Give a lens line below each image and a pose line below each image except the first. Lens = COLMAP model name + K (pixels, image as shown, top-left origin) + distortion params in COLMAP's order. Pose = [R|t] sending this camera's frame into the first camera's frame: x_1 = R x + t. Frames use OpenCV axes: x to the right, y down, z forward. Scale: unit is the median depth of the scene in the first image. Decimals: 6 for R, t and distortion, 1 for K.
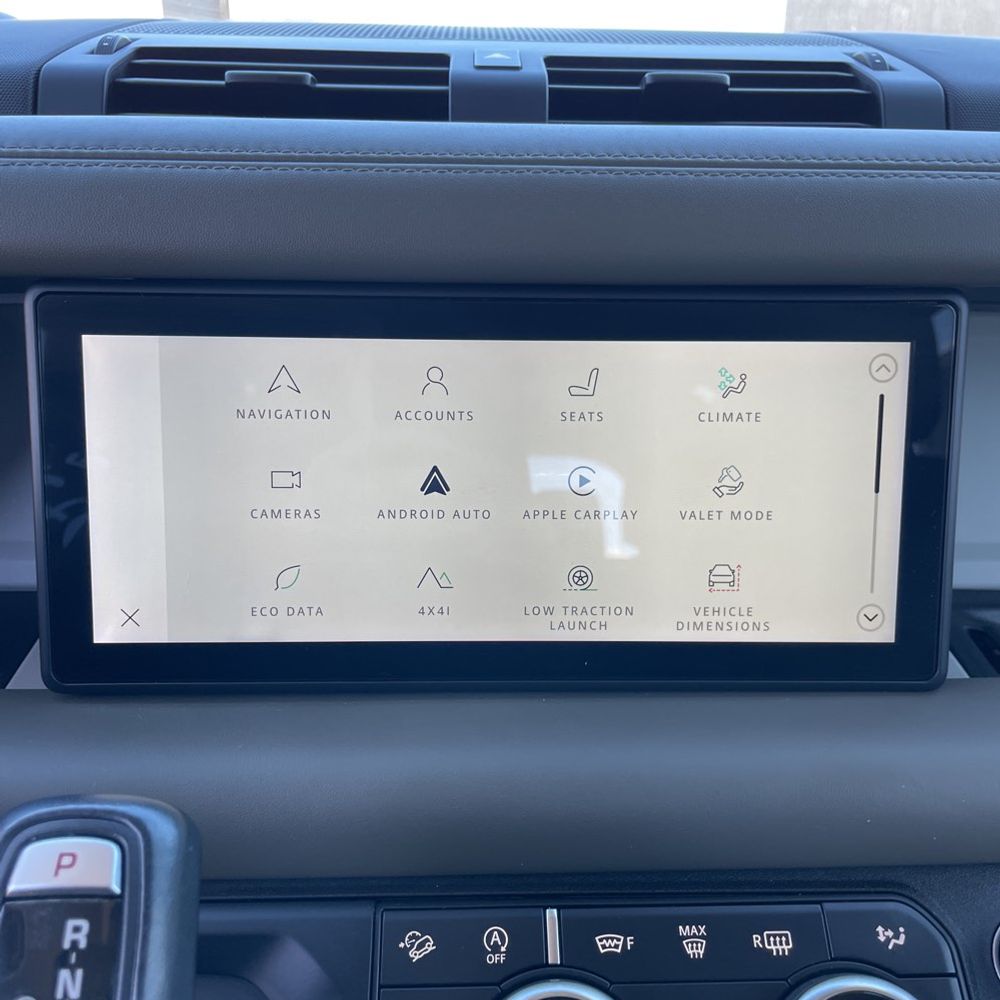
lens RADIAL K [[1018.5, 0, 500.0], [0, 1018.5, 500.0], [0, 0, 1]] dist [0.122219, -0.194104]
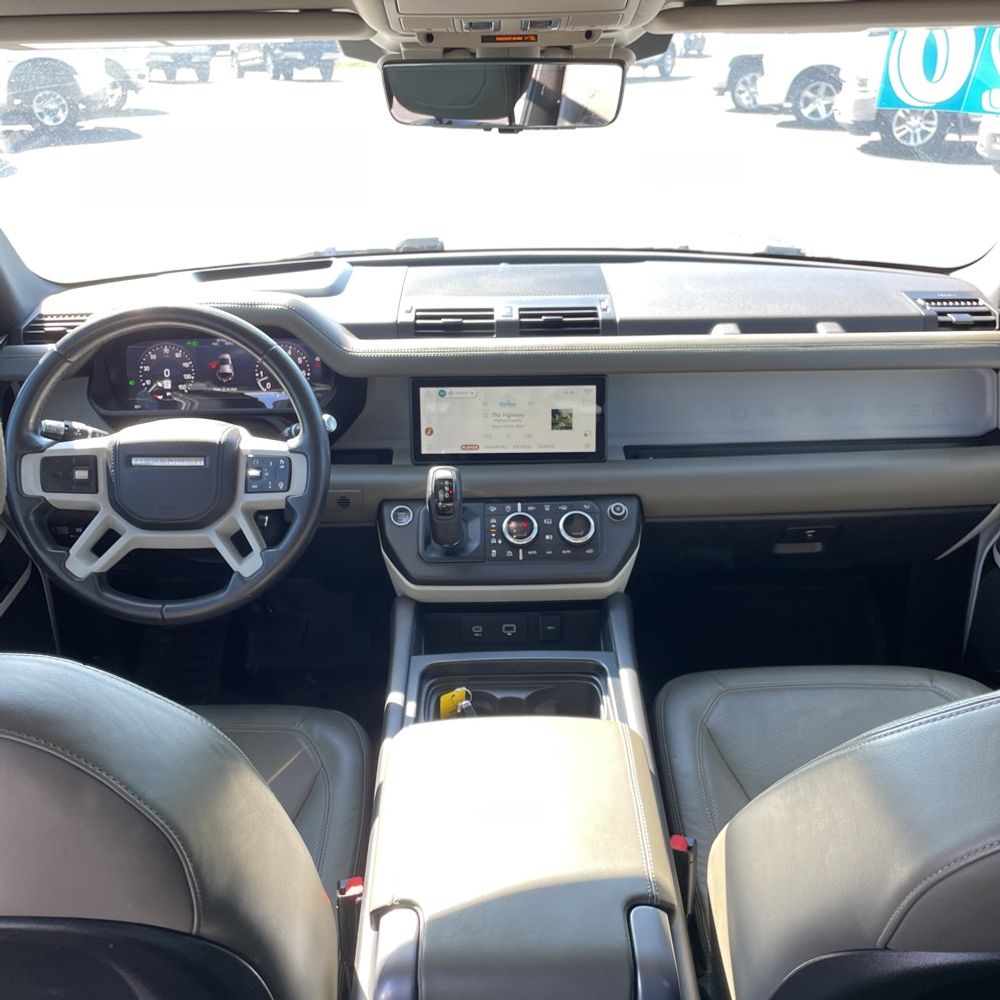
lens RADIAL K [[1018.5, 0, 500.0], [0, 1018.5, 500.0], [0, 0, 1]] dist [0.122219, -0.194104]
pose [[0.999442, -0.012959, -0.030796, 0.105393], [0.014759, 0.998151, 0.058970, 0.086884], [0.029975, -0.059392, 0.997785, -3.808925]]
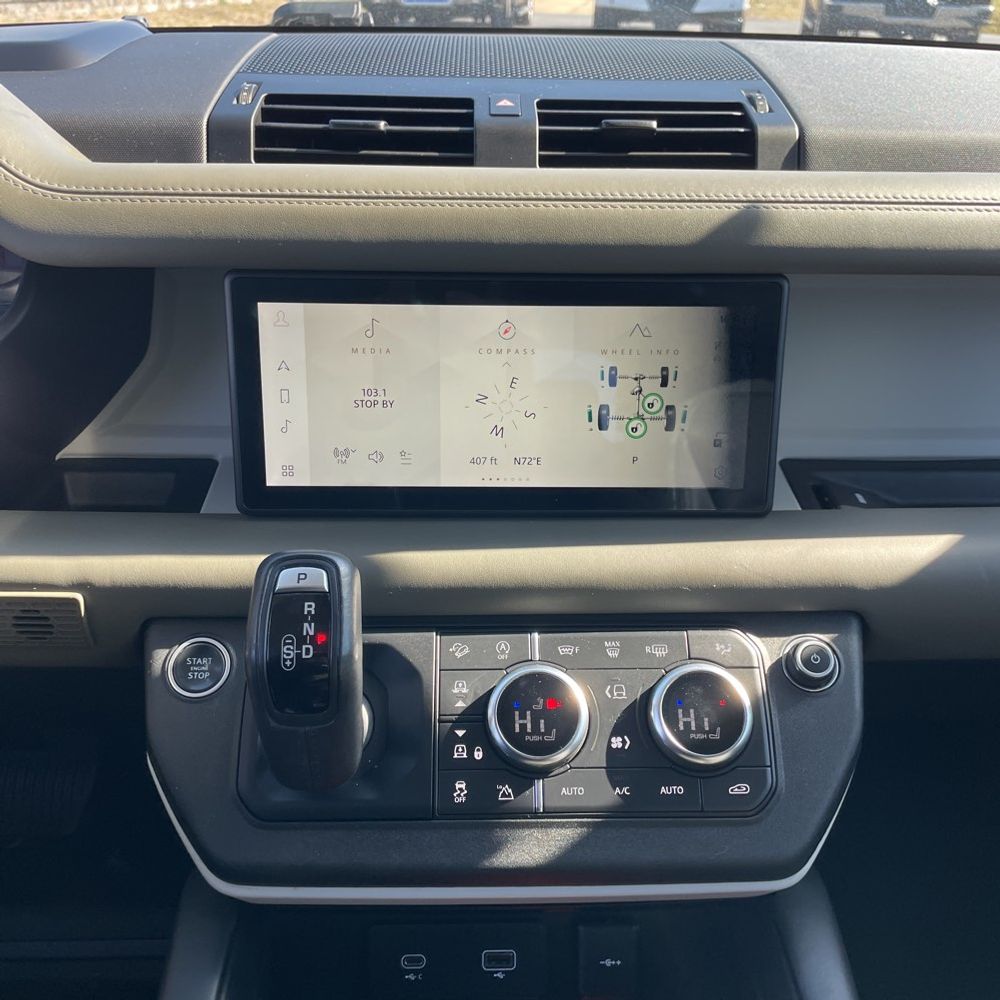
lens RADIAL K [[1018.5, 0, 500.0], [0, 1018.5, 500.0], [0, 0, 1]] dist [0.122219, -0.194104]
pose [[0.999985, 0.003463, -0.004301, -0.002241], [-0.002957, 0.993628, 0.112667, -0.030827], [0.004664, -0.112653, 0.993623, -0.711370]]
